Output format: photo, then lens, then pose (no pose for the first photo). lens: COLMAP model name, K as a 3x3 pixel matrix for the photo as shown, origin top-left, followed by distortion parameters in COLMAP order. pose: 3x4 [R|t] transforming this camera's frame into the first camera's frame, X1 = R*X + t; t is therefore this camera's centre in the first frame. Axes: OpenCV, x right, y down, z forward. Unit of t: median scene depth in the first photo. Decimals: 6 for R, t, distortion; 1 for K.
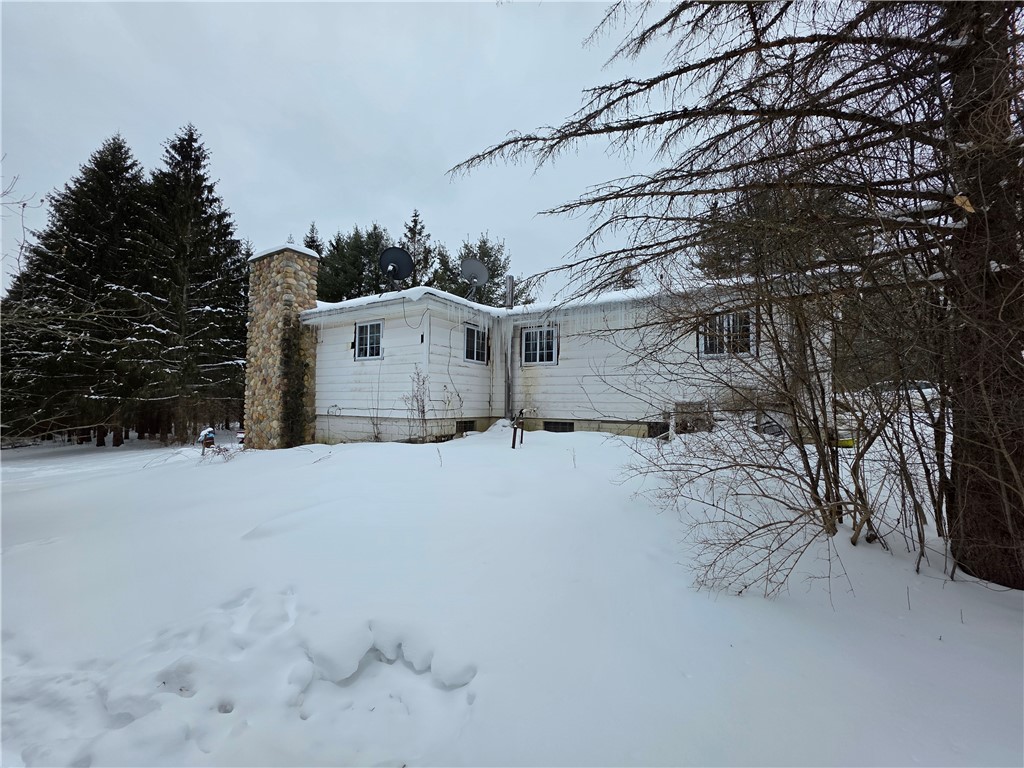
lens RADIAL K [[411.3, 0, 512.0], [0, 411.3, 384.0], [0, 0, 1]] dist [0.006438, -0.000139]
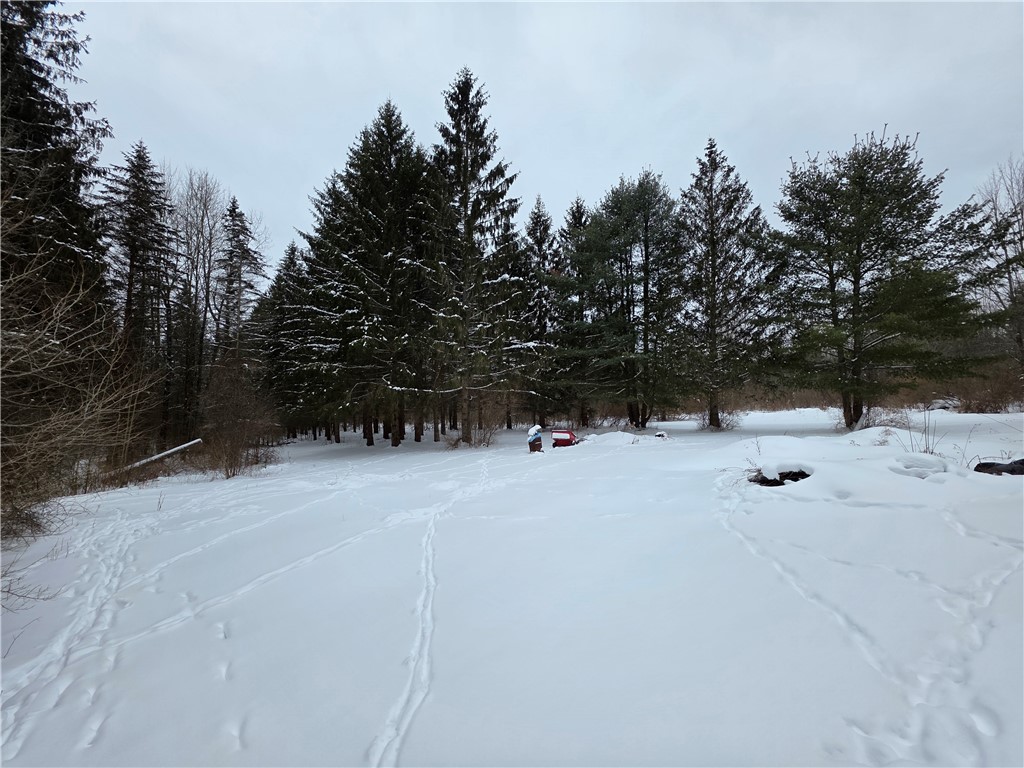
lens RADIAL K [[411.3, 0, 512.0], [0, 411.3, 384.0], [0, 0, 1]] dist [0.006438, -0.000139]
pose [[0.961340, -0.022406, -0.274452, -1.273673], [0.020105, 0.999735, -0.011192, 0.085227], [0.274630, 0.005241, 0.961536, 0.583596]]
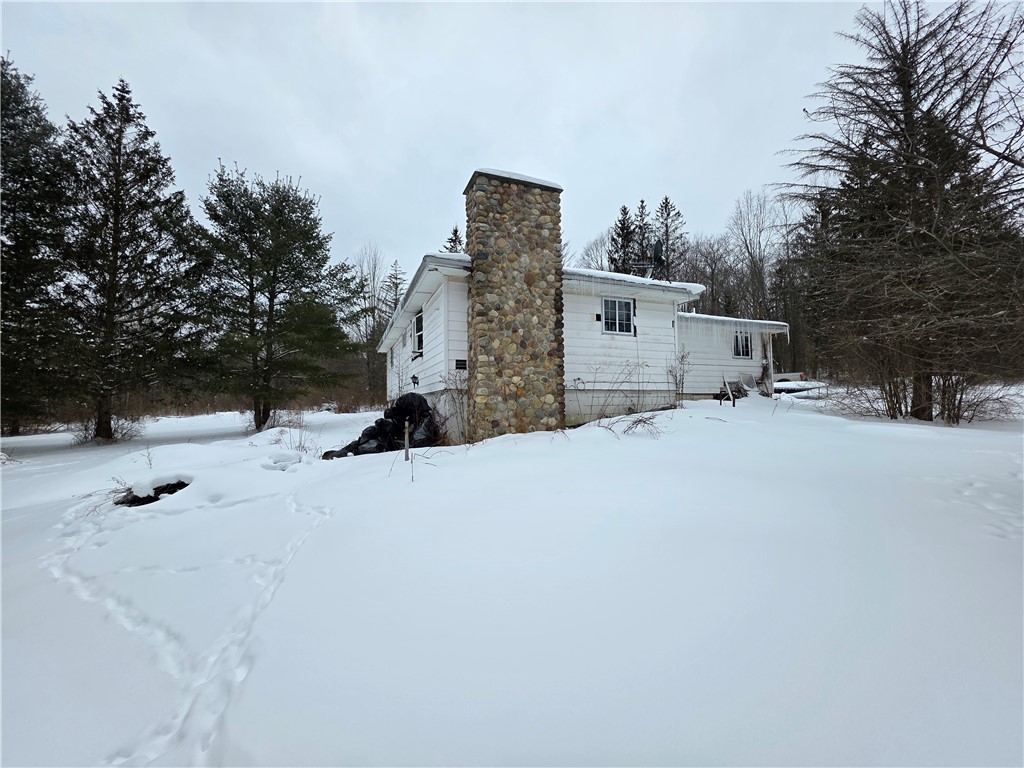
lens RADIAL K [[411.3, 0, 512.0], [0, 411.3, 384.0], [0, 0, 1]] dist [0.006438, -0.000139]
pose [[0.585991, 0.025968, 0.809901, -1.259436], [-0.018342, 0.999655, -0.018781, 0.083331], [-0.810110, -0.003850, 0.586265, 0.577129]]
